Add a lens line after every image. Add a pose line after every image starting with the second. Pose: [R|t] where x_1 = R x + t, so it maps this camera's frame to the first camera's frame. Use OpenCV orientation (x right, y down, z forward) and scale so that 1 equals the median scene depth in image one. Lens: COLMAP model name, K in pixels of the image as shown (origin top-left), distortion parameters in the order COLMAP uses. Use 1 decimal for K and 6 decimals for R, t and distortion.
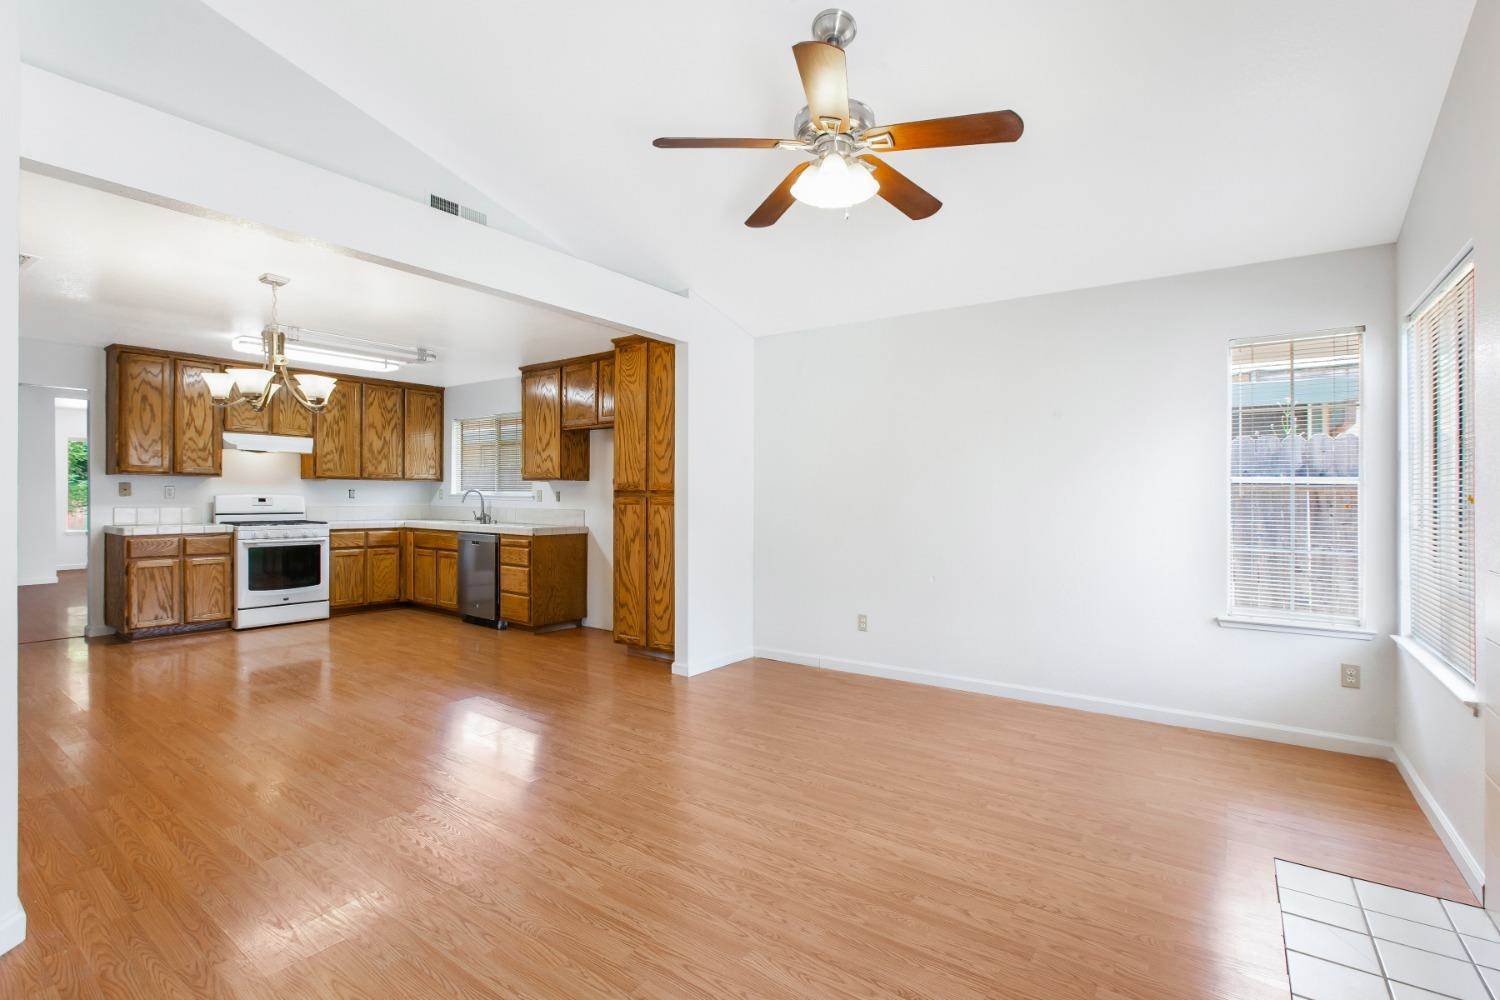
lens RADIAL K [[702.7, 0, 757.9], [0, 702.7, 511.0], [0, 0, 1]] dist [0.002678, 0.001006]
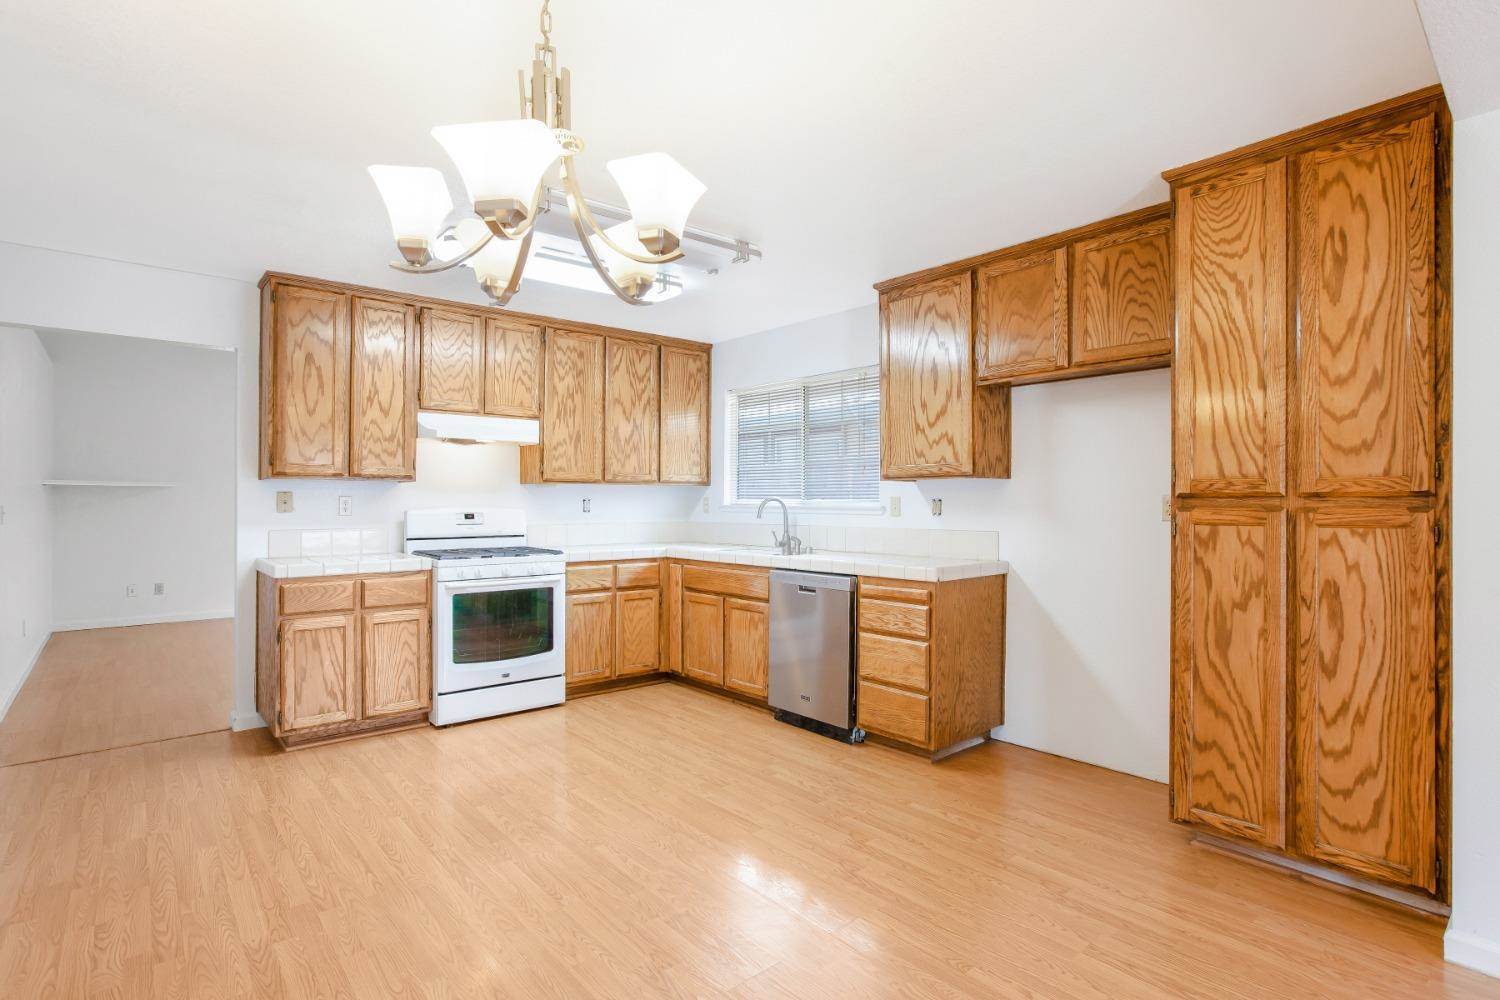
lens RADIAL K [[682.1, 0, 749.1], [0, 682.1, 503.4], [0, 0, 1]] dist [-0.011979, 0.001570]
pose [[0.983627, -0.008953, -0.179995, -0.359992], [0.005155, 0.999754, -0.021553, -0.013722], [0.180144, 0.020272, 0.983431, 0.457184]]
